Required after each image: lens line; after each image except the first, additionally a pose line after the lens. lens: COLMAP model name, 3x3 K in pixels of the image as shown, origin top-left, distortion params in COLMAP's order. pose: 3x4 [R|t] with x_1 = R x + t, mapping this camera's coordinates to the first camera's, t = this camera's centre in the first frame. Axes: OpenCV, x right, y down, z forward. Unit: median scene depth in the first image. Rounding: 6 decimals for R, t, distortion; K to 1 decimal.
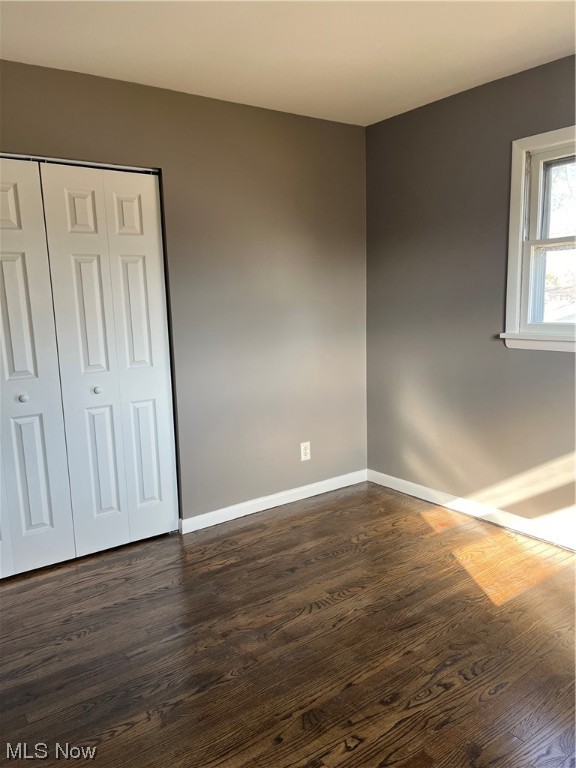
lens RADIAL K [[582.0, 0, 282.5], [0, 582.0, 386.9], [0, 0, 1]] dist [0.066199, -0.082640]
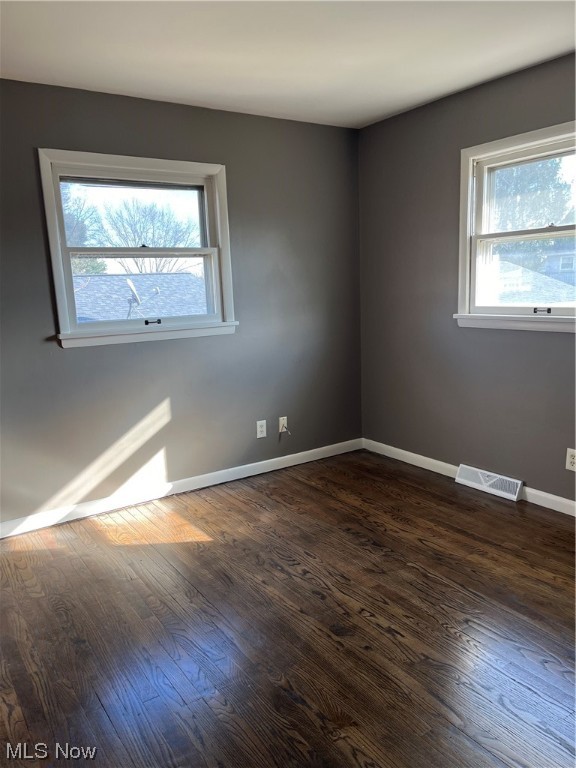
lens RADIAL K [[582.0, 0, 282.5], [0, 582.0, 386.9], [0, 0, 1]] dist [0.066199, -0.082640]
pose [[0.026374, -0.138218, 0.990051, -0.793853], [0.189757, 0.973080, 0.130794, -0.076400], [-0.981477, 0.184420, 0.051891, 0.713050]]
